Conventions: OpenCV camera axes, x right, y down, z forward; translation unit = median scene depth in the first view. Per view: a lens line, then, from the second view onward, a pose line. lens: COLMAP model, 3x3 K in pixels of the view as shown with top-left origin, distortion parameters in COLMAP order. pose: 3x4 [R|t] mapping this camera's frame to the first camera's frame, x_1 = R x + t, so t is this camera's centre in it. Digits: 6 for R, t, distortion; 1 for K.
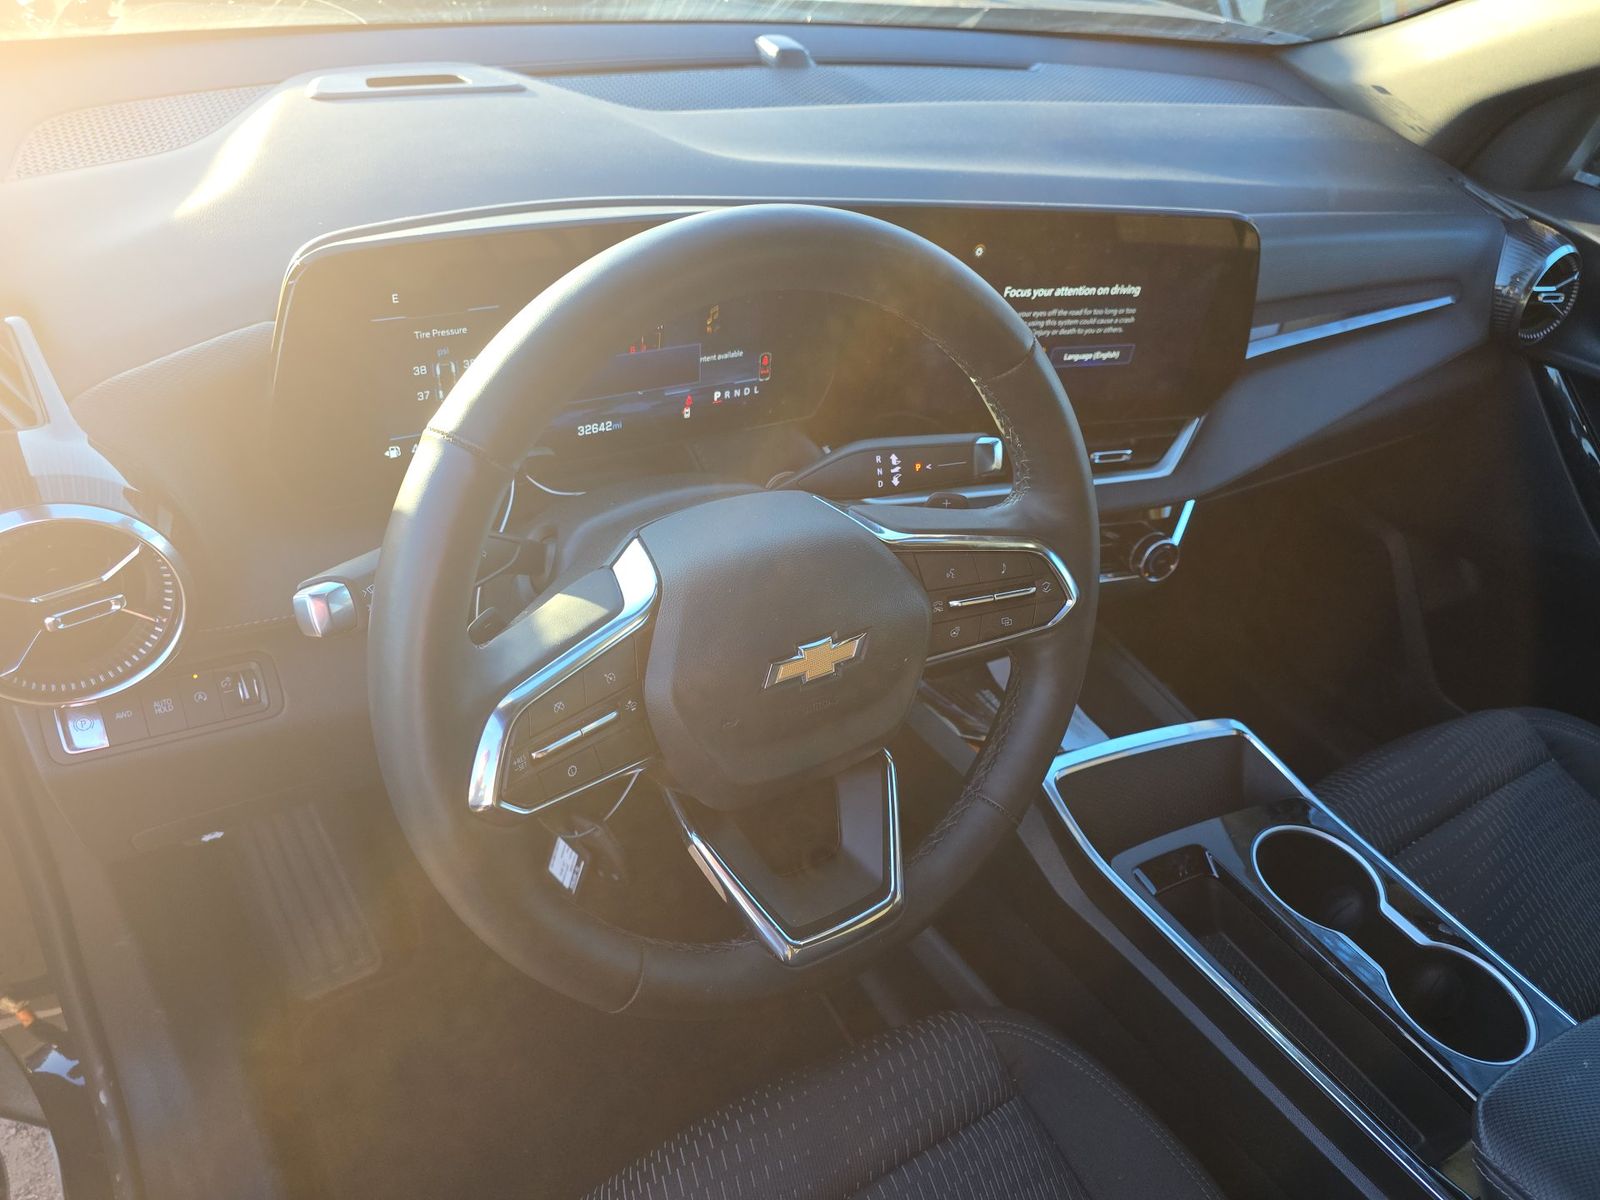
lens RADIAL K [[1107.6, 0, 766.7], [0, 1107.6, 636.8], [0, 0, 1]] dist [0.024136, -0.016148]
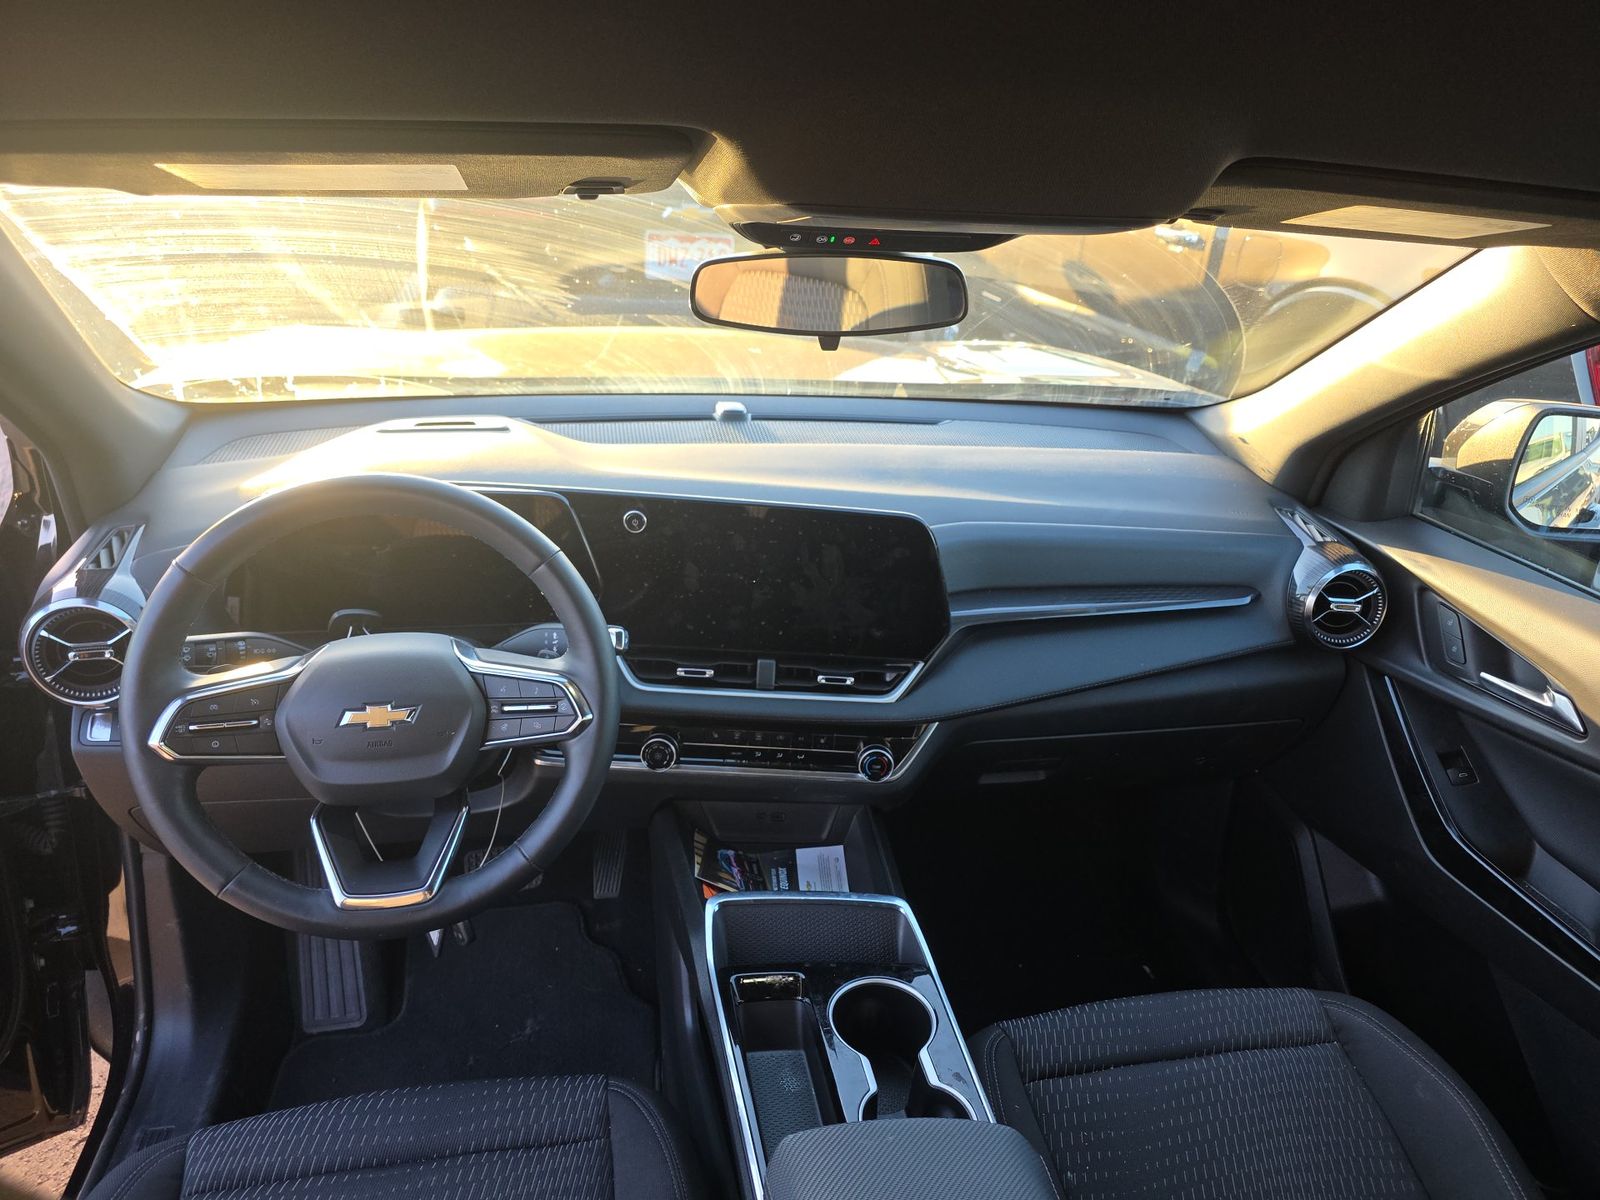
lens RADIAL K [[1107.6, 0, 801.6], [0, 1107.6, 598.0], [0, 0, 1]] dist [0.024136, -0.016148]
pose [[0.920840, 0.061555, -0.385052, 0.691489], [-0.183687, 0.939514, -0.289089, 0.120068], [0.343966, 0.336934, 0.876449, -0.182285]]
